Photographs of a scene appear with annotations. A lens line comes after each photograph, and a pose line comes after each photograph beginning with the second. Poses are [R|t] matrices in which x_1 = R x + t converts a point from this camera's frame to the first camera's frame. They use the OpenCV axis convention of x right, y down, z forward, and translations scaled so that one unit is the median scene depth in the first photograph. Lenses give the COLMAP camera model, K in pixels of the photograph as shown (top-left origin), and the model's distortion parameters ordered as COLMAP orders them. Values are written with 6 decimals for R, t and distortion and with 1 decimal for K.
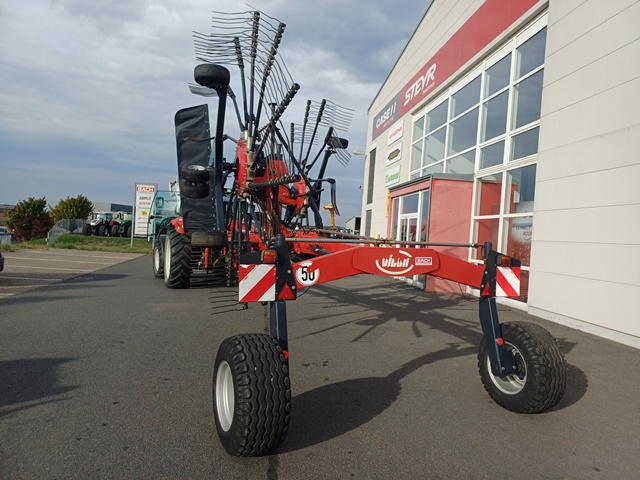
lens RADIAL K [[469.9, 0, 328.1], [0, 469.9, 237.8], [0, 0, 1]] dist [0.051840, -0.001494]
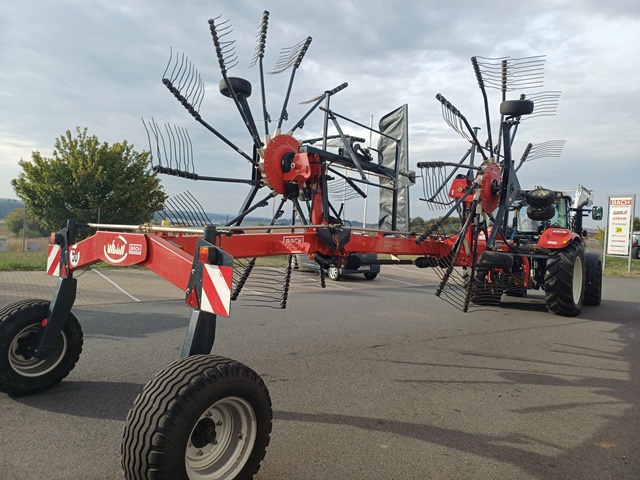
lens RADIAL K [[469.9, 0, 328.1], [0, 469.9, 237.8], [0, 0, 1]] dist [0.051840, -0.001494]
pose [[0.448921, -0.006578, -0.893547, 0.924719], [-0.037572, 0.998950, -0.026231, 0.032329], [0.892781, 0.045348, 0.448202, 0.782566]]
